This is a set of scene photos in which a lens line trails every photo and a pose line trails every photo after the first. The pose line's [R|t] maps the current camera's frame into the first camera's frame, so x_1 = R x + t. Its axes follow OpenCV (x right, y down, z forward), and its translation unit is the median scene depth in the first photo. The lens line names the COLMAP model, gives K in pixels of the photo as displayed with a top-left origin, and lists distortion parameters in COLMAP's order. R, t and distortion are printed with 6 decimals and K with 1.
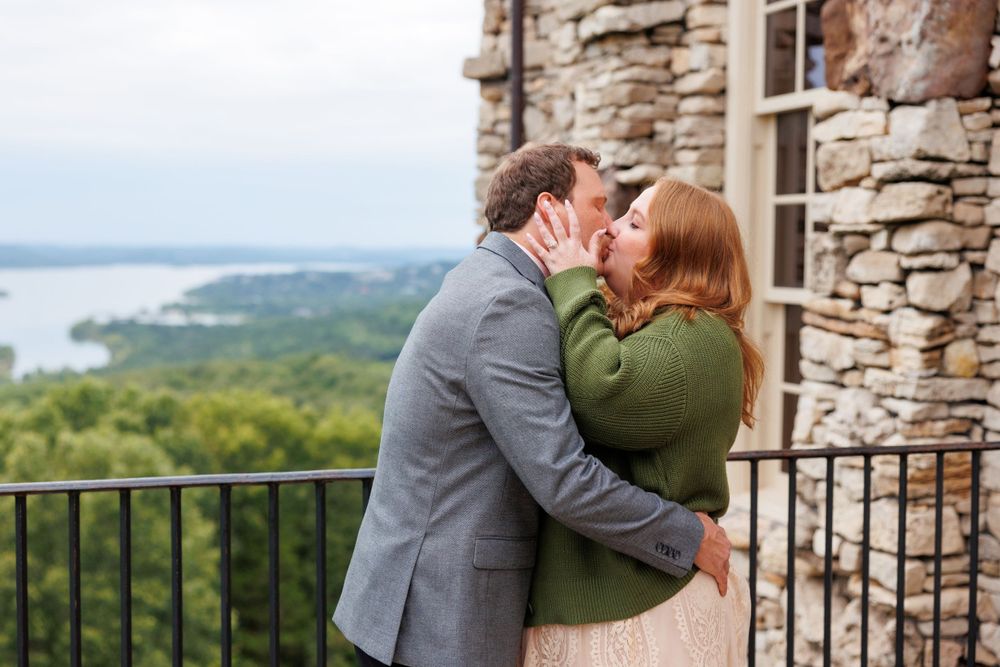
lens RADIAL K [[1467.3, 0, 514.3], [0, 1467.3, 350.3], [0, 0, 1]] dist [-0.004725, 0.000000]
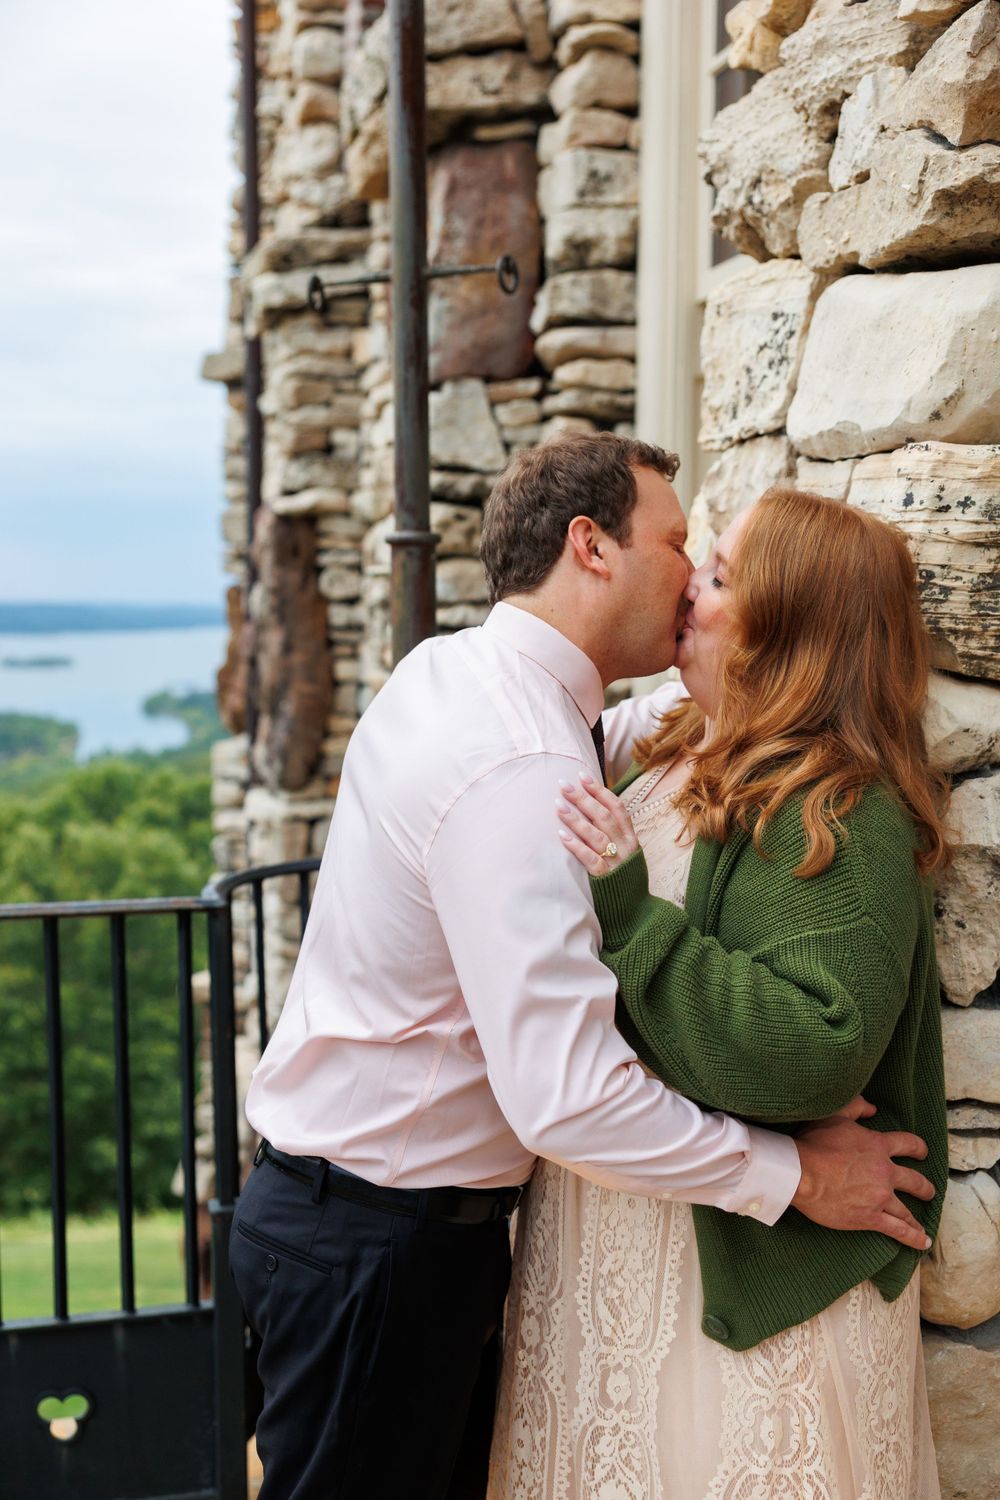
lens RADIAL K [[1765.9, 0, 493.9], [0, 1765.9, 758.9], [0, 0, 1]] dist [0.022624, 0.000000]
pose [[0.994391, 0.008173, -0.105451, 0.275439], [-0.006466, 0.999843, 0.016523, -0.005462], [0.105569, -0.015749, 0.994287, 0.121343]]
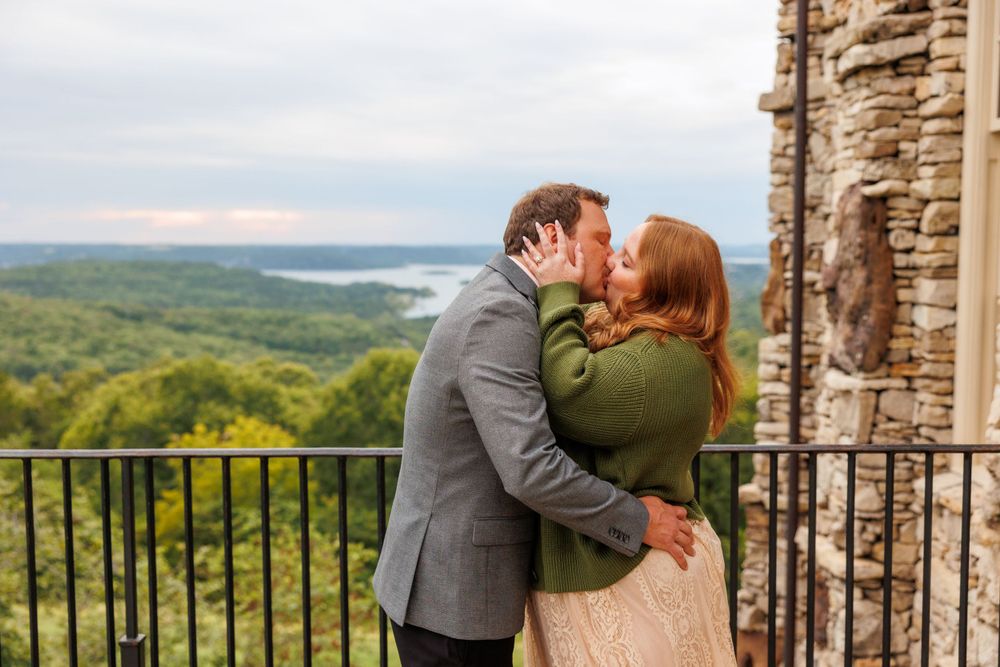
lens RADIAL K [[1140.5, 0, 521.6], [0, 1140.5, 346.3], [0, 0, 1]] dist [0.015357, 0.000000]
pose [[0.949716, 0.019654, -0.312496, 0.098958], [-0.014198, 0.999705, 0.019724, -0.008073], [0.312791, -0.014296, 0.949714, 0.046906]]
